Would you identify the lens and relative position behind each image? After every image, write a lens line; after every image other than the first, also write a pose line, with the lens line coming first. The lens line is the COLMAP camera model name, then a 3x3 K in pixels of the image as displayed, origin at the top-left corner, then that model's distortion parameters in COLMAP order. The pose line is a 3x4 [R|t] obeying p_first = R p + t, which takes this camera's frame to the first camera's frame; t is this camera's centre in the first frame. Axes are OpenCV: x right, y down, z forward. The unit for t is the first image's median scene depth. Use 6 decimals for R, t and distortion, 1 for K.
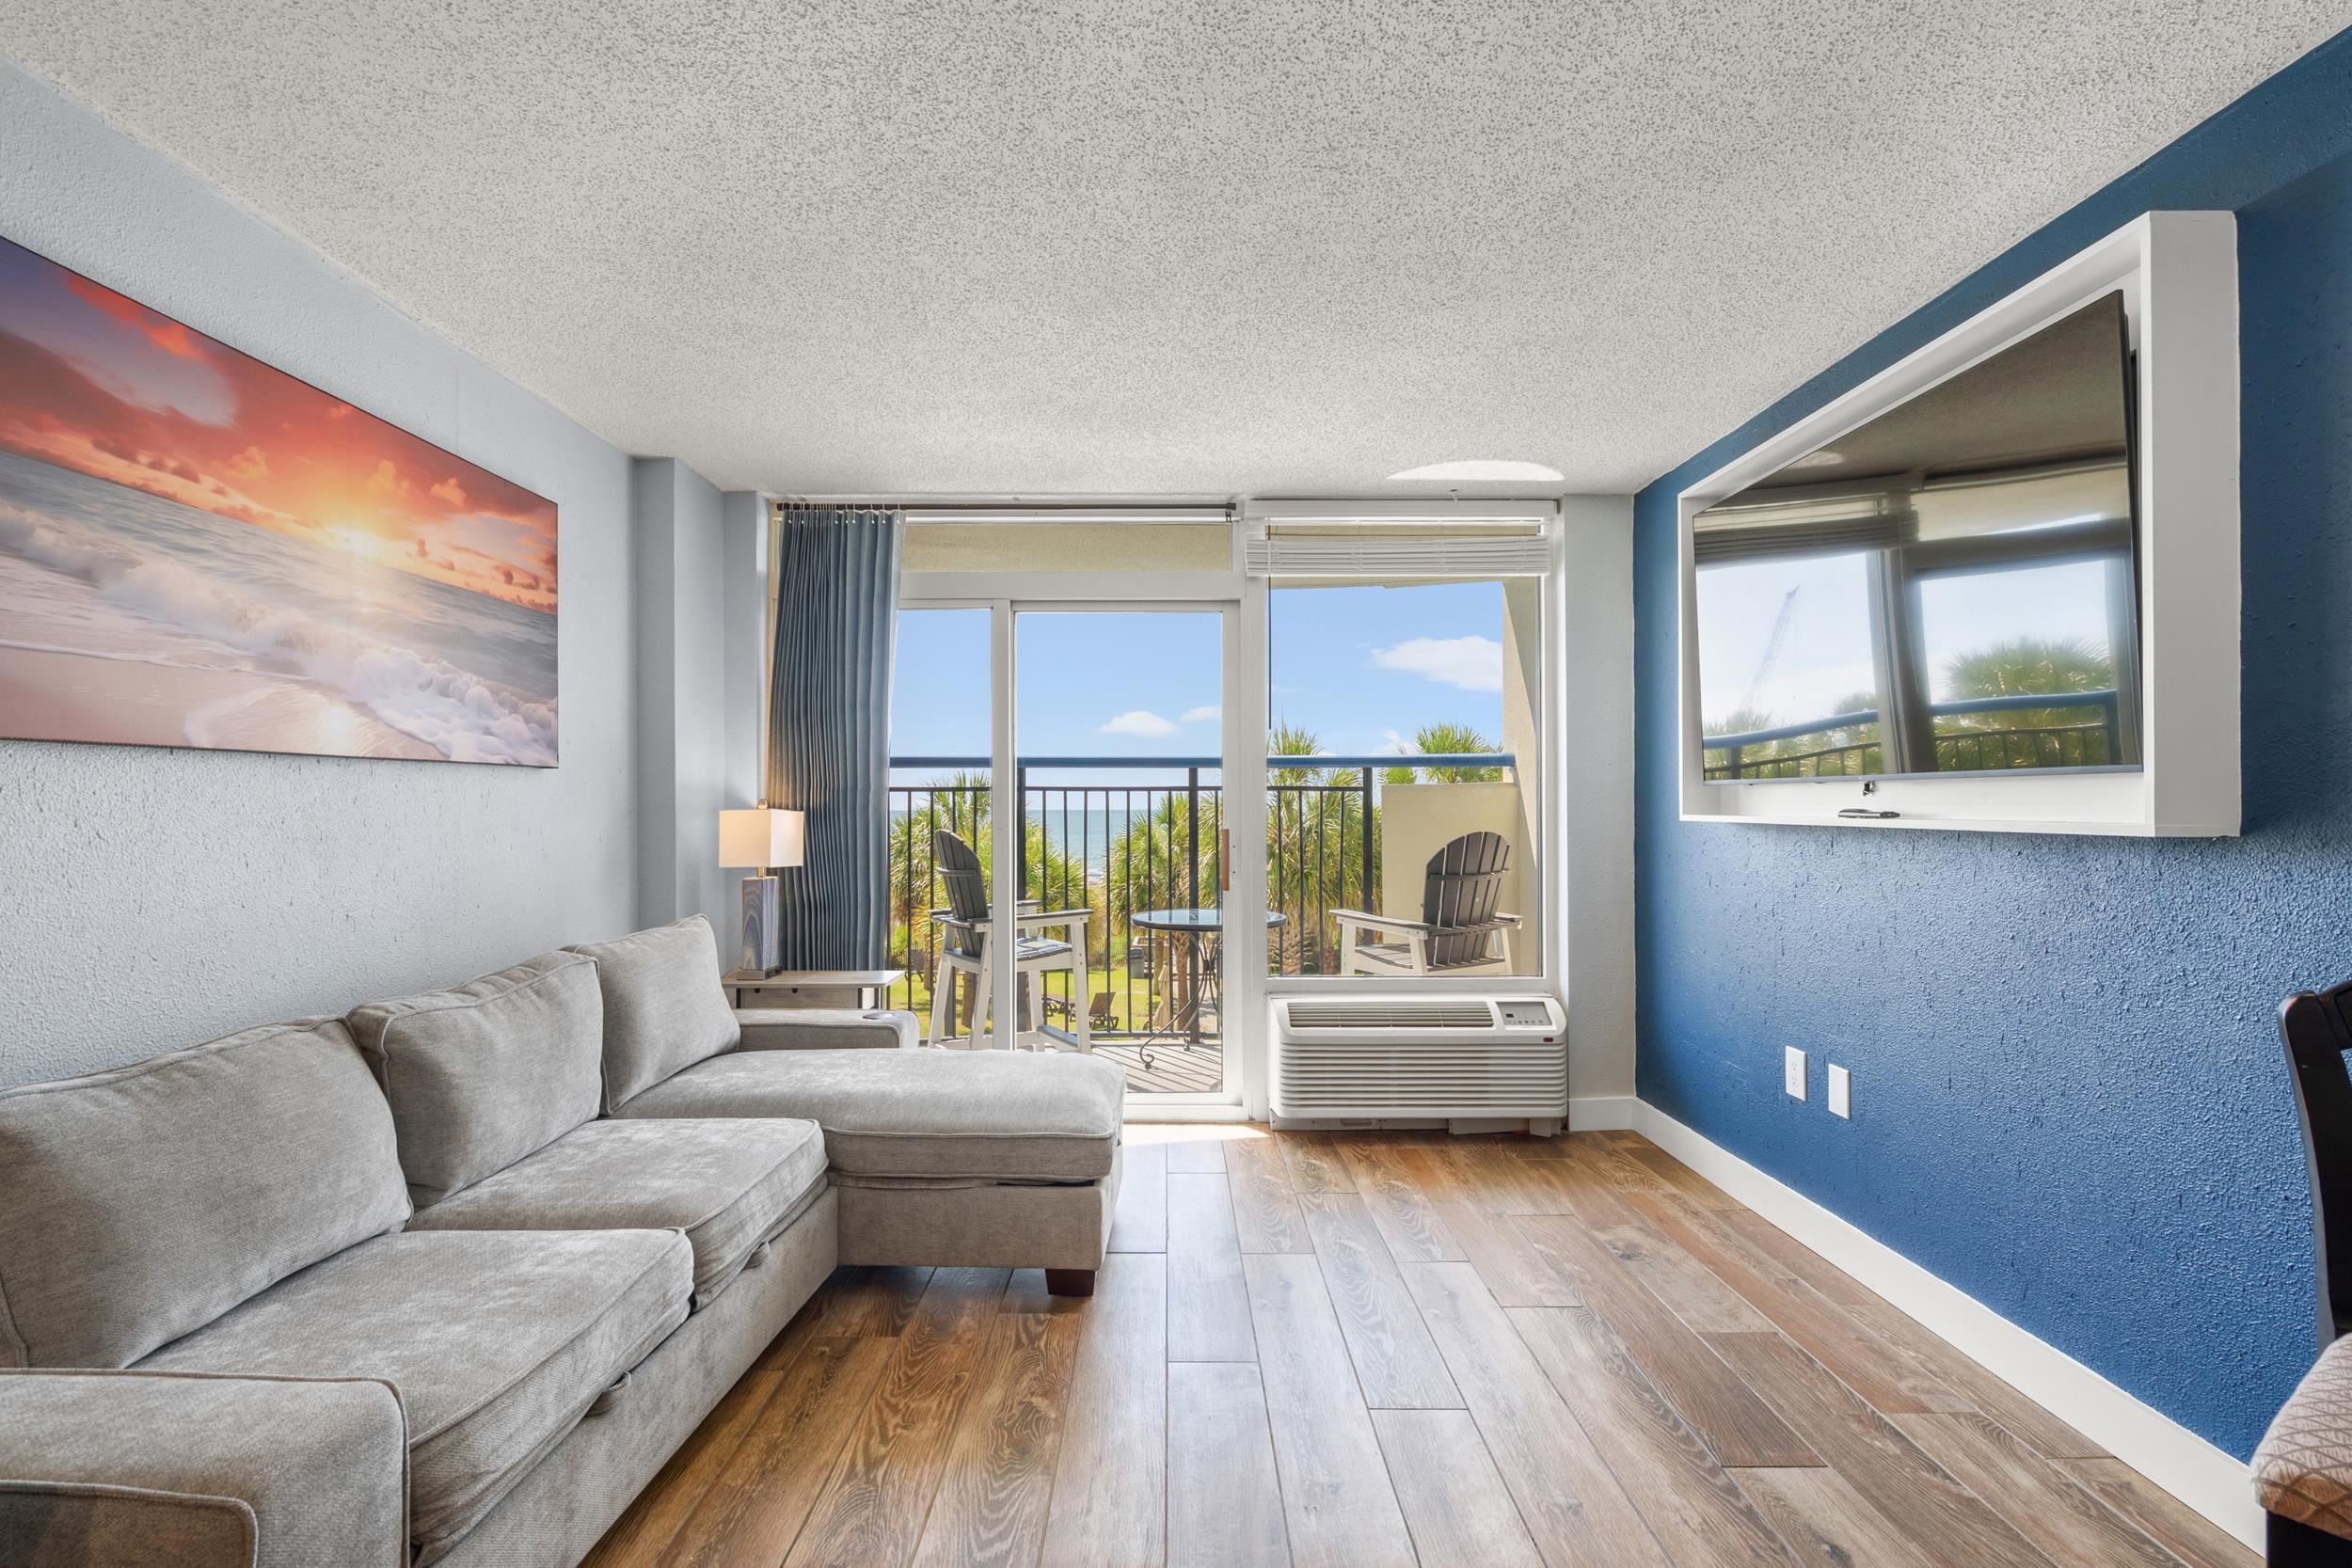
lens RADIAL K [[1074.4, 0, 1175.2], [0, 1074.4, 781.1], [0, 0, 1]] dist [0.000782, 0.001949]
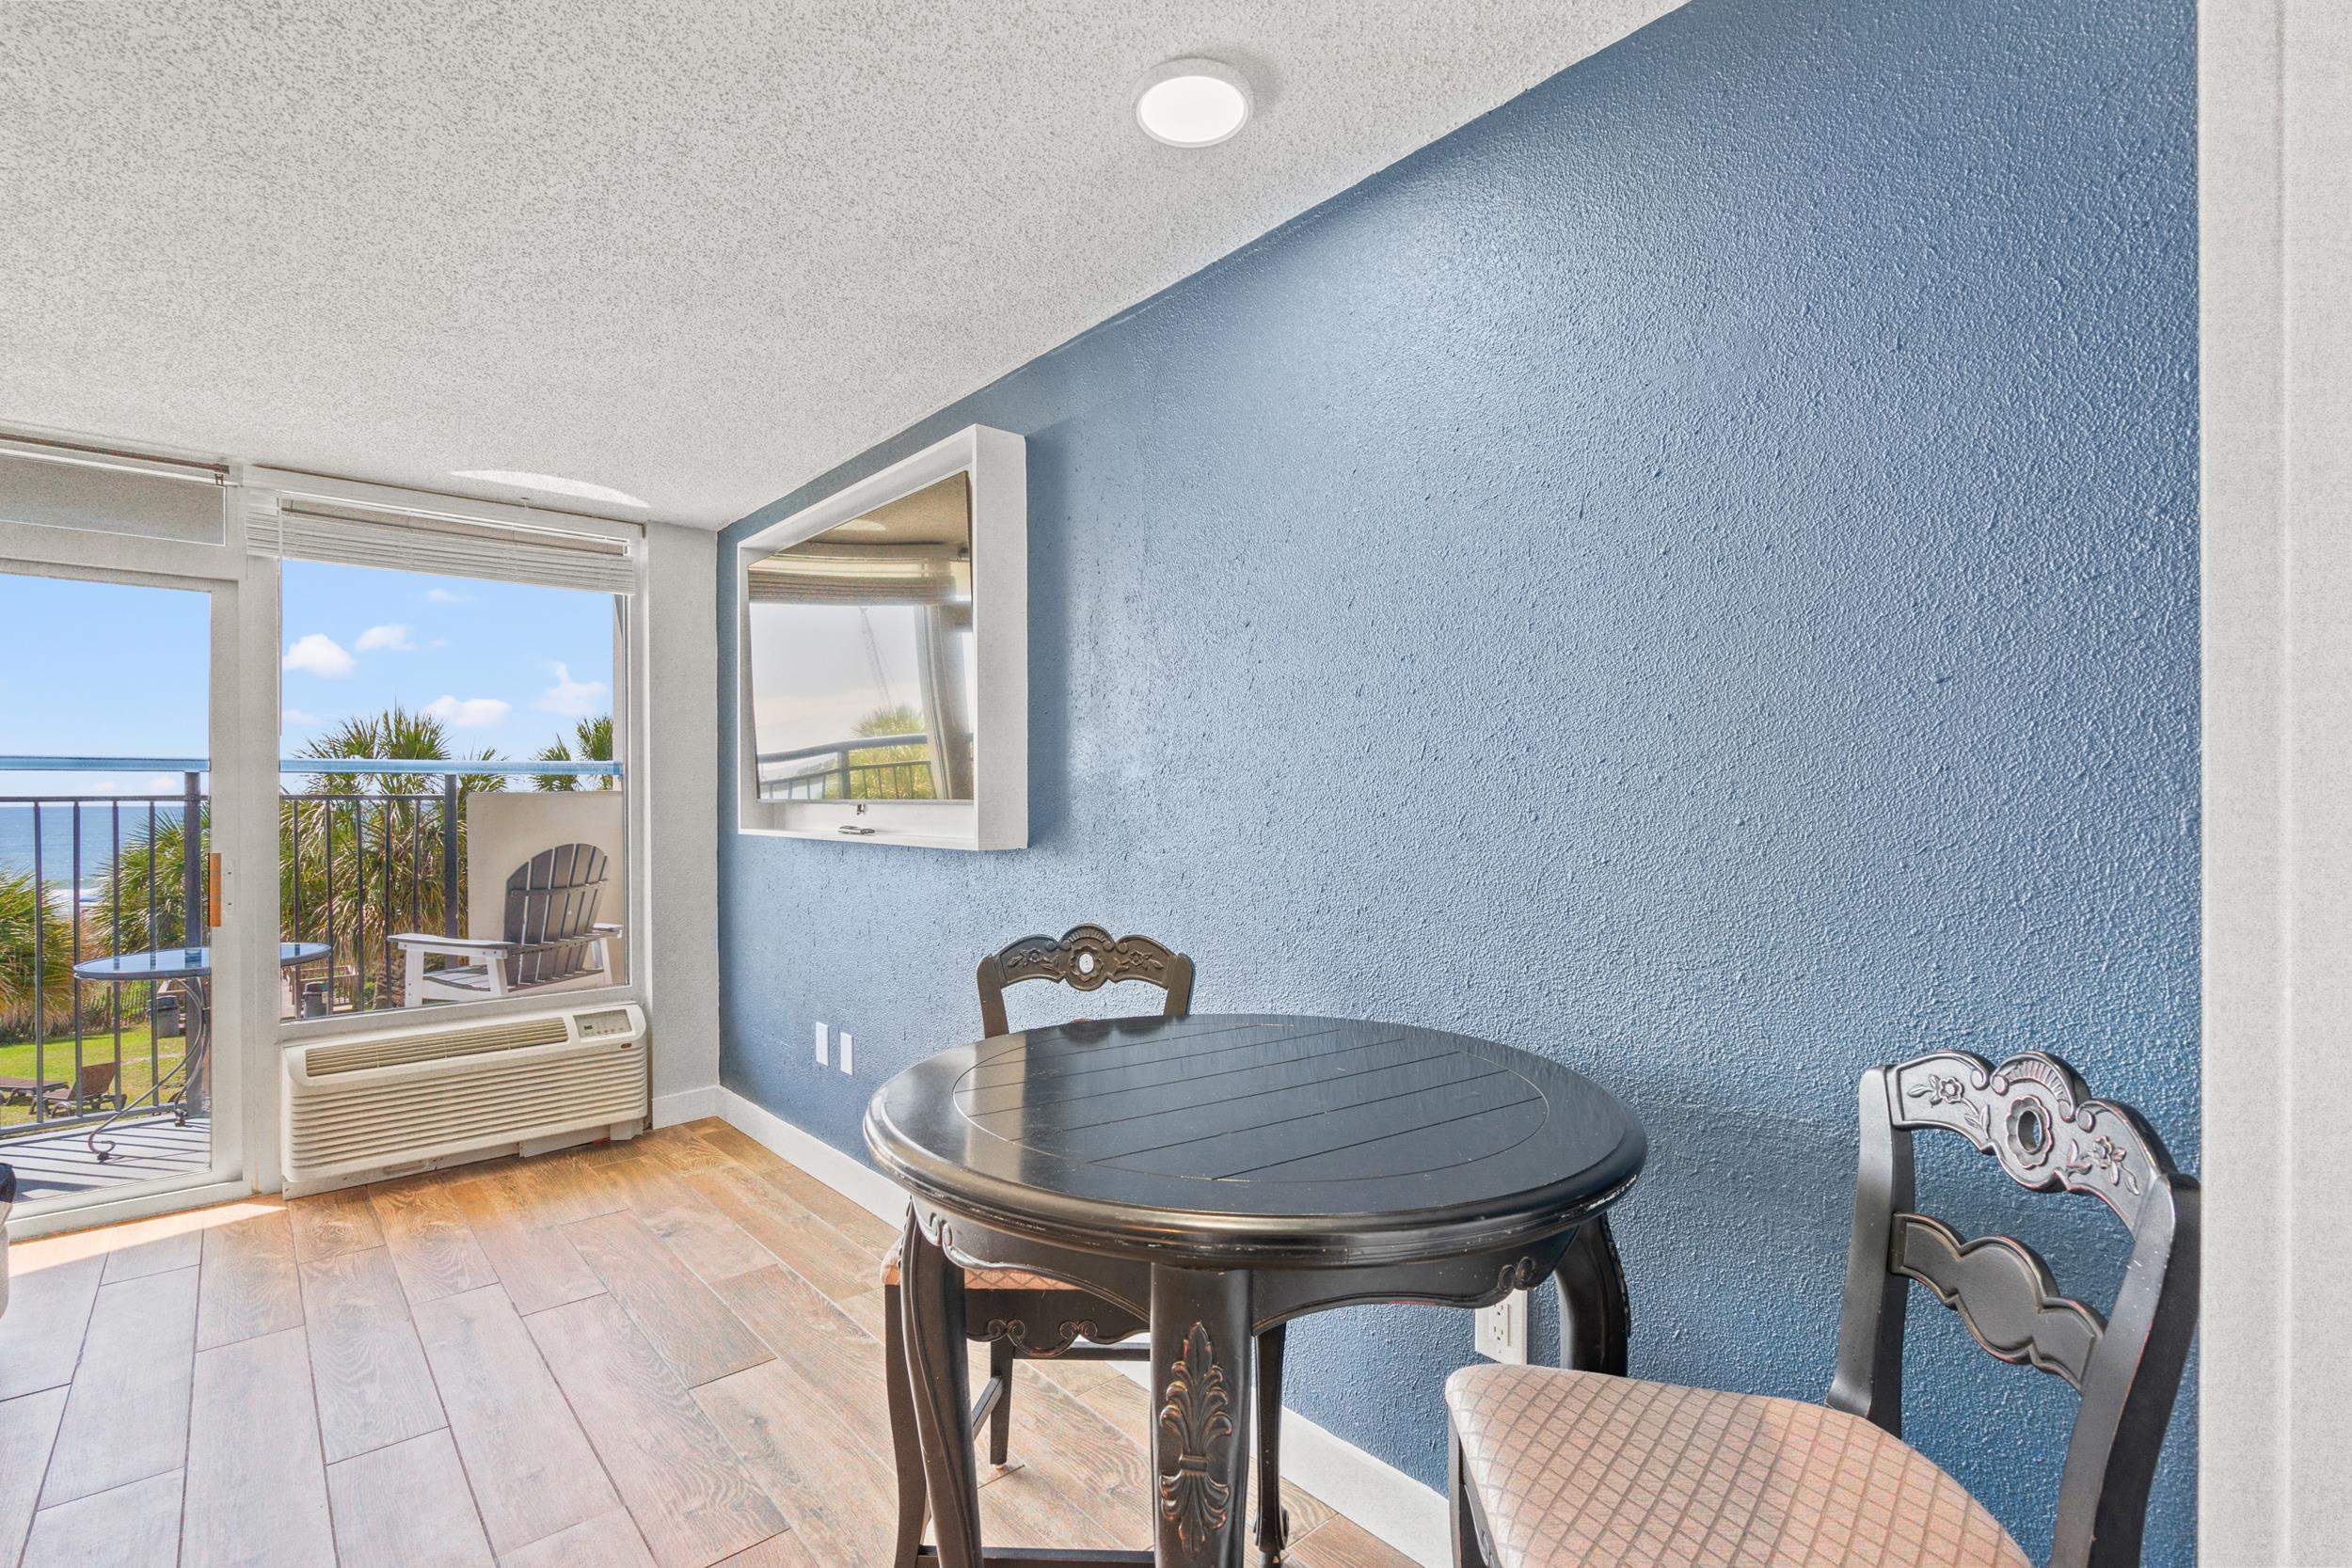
lens RADIAL K [[1074.4, 0, 1169.2], [0, 1074.4, 783.7], [0, 0, 1]] dist [0.000782, 0.001949]
pose [[0.758357, 0.002969, 0.651833, 0.070979], [-0.009419, 0.999935, 0.006403, -0.024040], [-0.651772, -0.010996, 0.758336, -0.128027]]
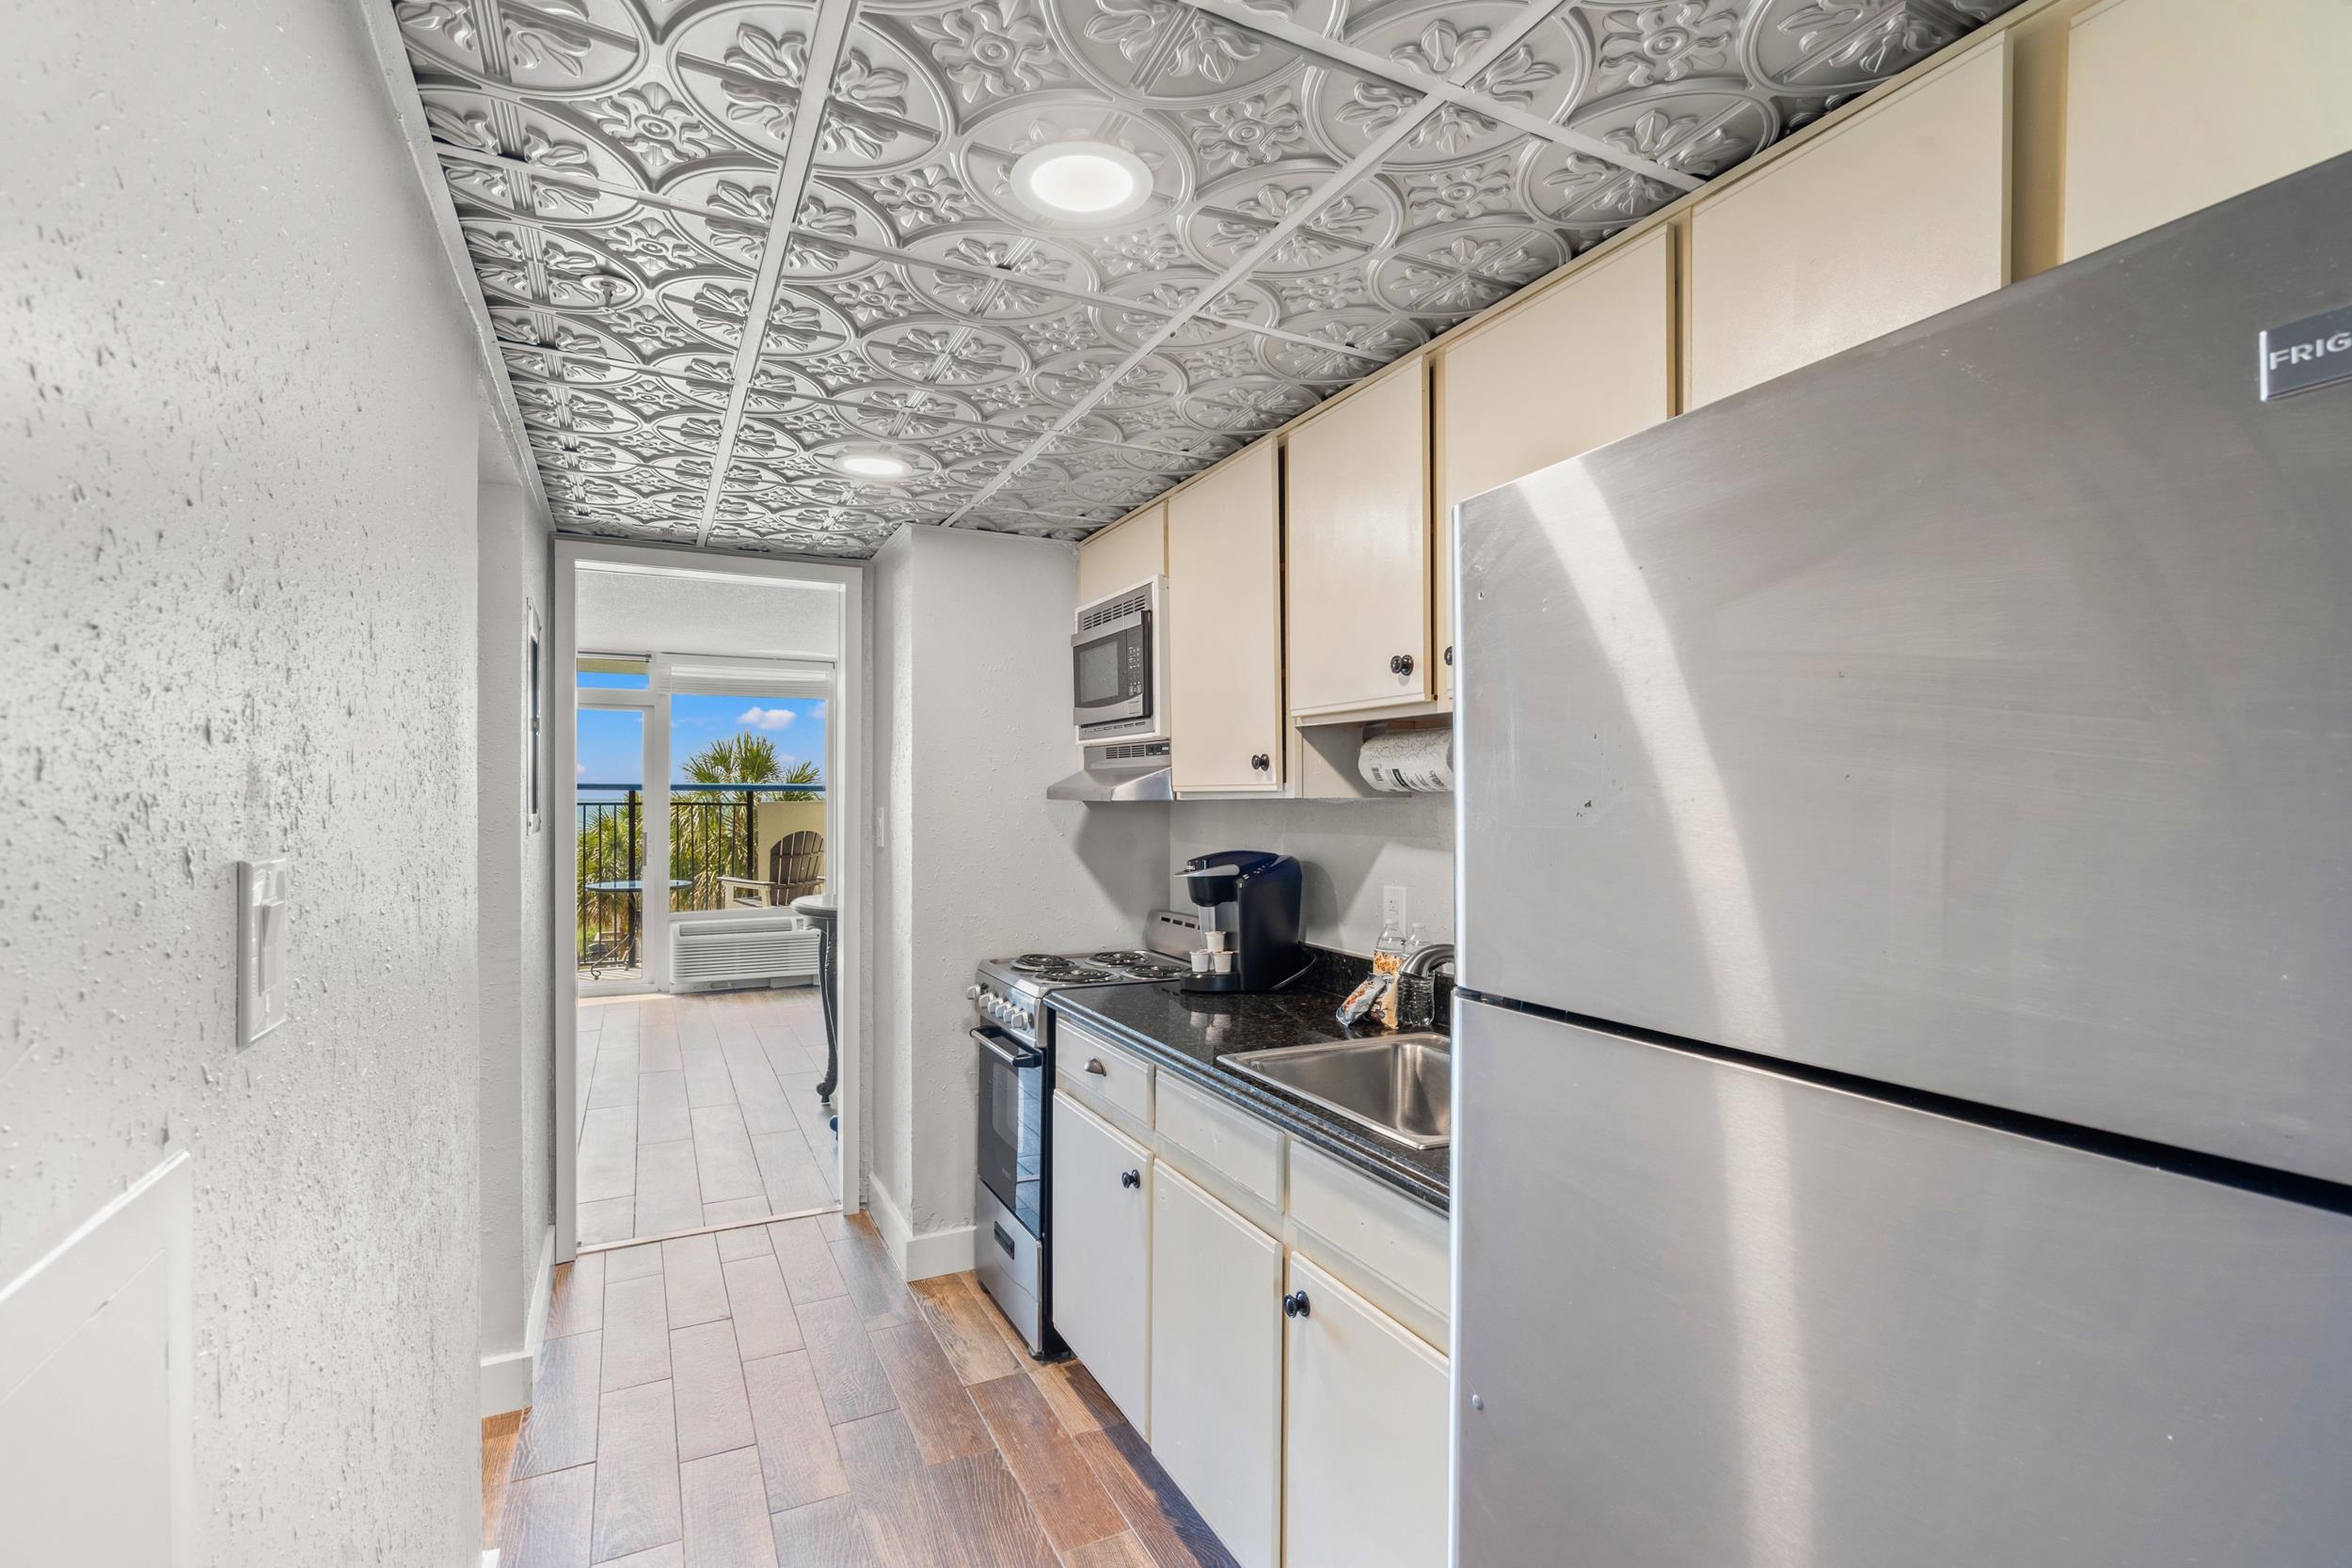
lens RADIAL K [[1074.4, 0, 1183.3], [0, 1074.4, 791.7], [0, 0, 1]] dist [0.000782, 0.001949]
pose [[0.894559, 0.009495, 0.446850, 0.054932], [-0.017066, 0.999771, 0.012920, -0.067334], [-0.446625, -0.019184, 0.894516, -1.147654]]
